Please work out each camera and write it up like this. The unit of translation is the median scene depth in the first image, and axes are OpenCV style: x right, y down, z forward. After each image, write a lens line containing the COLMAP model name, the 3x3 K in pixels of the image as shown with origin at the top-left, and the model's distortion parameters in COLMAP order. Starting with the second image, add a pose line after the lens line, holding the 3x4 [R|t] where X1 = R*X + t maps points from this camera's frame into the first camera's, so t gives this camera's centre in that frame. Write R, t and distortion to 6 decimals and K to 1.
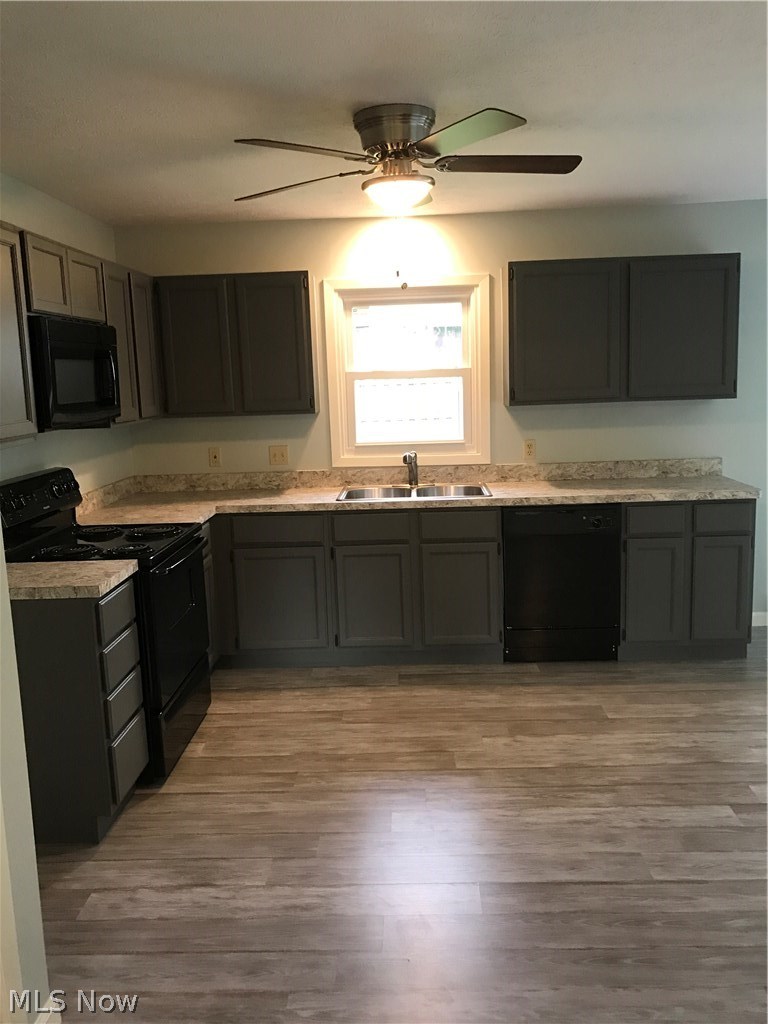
lens RADIAL K [[868.8, 0, 384.0], [0, 868.8, 512.0], [0, 0, 1]] dist [0.011018, 0.003325]
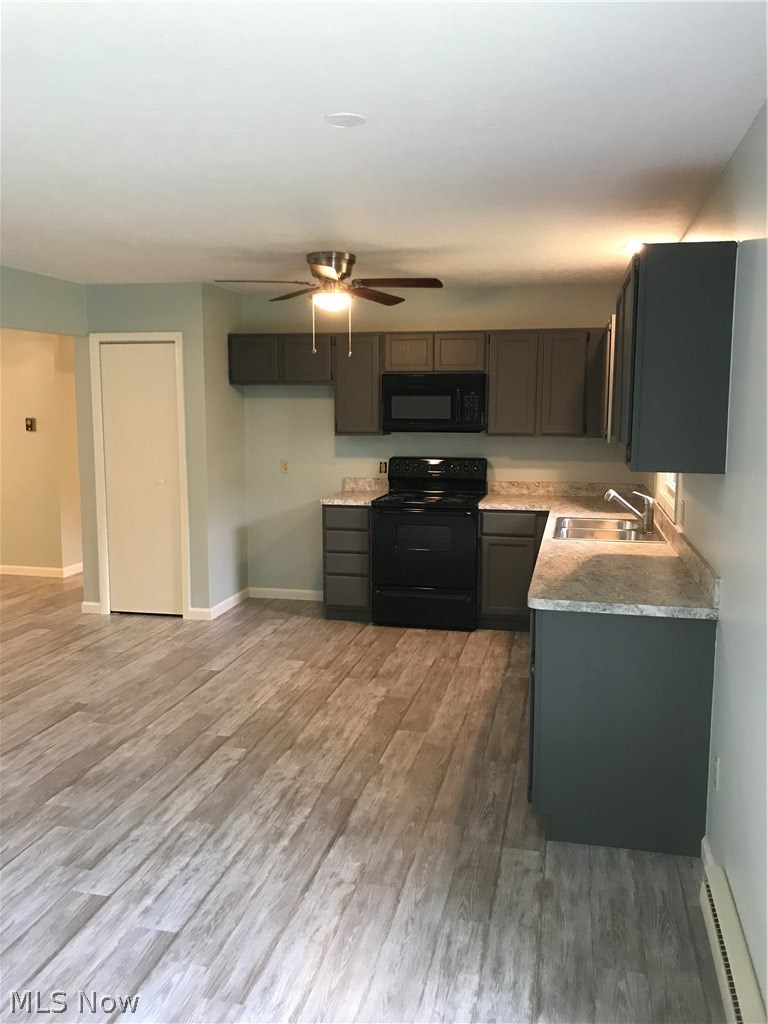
lens RADIAL K [[827.2, 0, 384.0], [0, 827.2, 512.0], [0, 0, 1]] dist [-0.007827, -0.001769]
pose [[-0.195799, 0.158131, -0.967811, 1.311750], [-0.162827, 0.967971, 0.191099, -0.241783], [0.967032, 0.195003, -0.163780, 1.178130]]
